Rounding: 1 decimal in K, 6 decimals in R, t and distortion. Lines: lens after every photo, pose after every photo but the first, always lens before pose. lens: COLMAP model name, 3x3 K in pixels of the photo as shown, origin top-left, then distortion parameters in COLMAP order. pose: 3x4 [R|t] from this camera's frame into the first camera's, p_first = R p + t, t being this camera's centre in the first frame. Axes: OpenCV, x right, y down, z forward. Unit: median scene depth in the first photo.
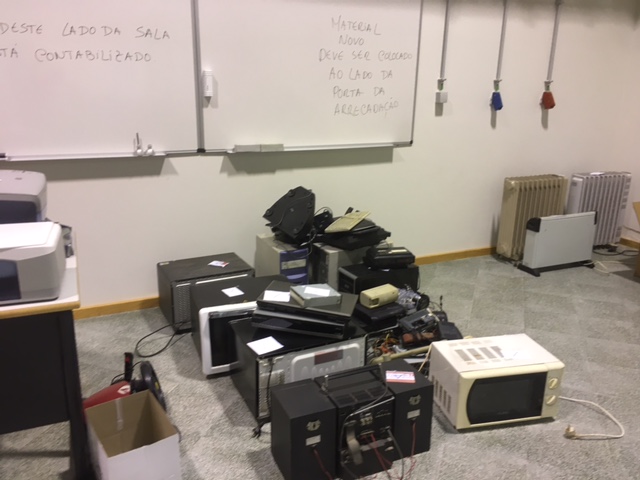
lens RADIAL K [[534.9, 0, 320.3], [0, 534.9, 238.4], [0, 0, 1]] dist [0.063170, -0.092018]
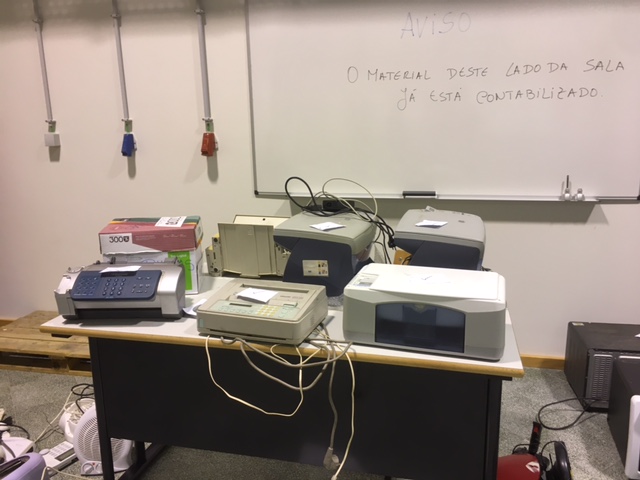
lens RADIAL K [[534.9, 0, 320.3], [0, 534.9, 238.4], [0, 0, 1]] dist [0.063170, -0.092018]
pose [[0.783472, 0.105439, -0.612417, -0.105090], [-0.144305, 0.989430, -0.014262, -0.019281], [0.604440, 0.099549, 0.790406, 0.046342]]
